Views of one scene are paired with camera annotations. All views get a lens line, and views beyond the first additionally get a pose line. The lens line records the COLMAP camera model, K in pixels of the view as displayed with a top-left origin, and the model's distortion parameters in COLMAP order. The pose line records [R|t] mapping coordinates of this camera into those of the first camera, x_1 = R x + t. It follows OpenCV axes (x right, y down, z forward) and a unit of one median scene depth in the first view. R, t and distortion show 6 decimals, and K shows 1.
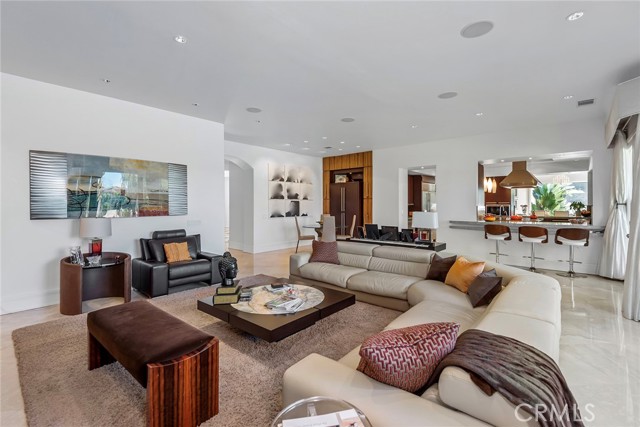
lens RADIAL K [[291.7, 0, 321.2], [0, 291.7, 210.4], [0, 0, 1]] dist [0.004489, -0.000043]
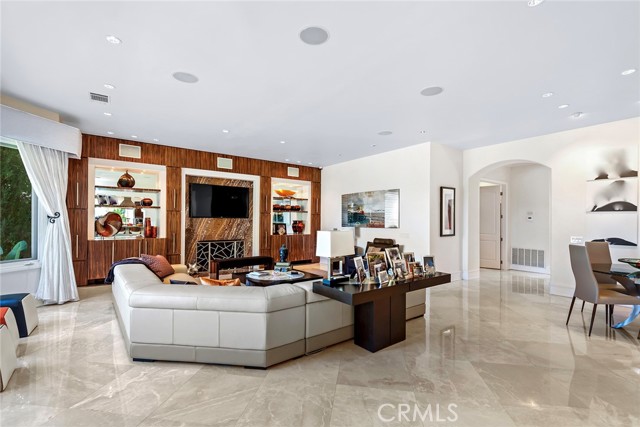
lens RADIAL K [[291.7, 0, 321.5], [0, 291.7, 215.5], [0, 0, 1]] dist [0.004489, -0.000043]
pose [[-0.202936, -0.006270, -0.979172, 0.903108], [-0.013926, 0.999897, -0.003517, -0.032625], [0.979093, 0.012923, -0.203002, 1.001945]]
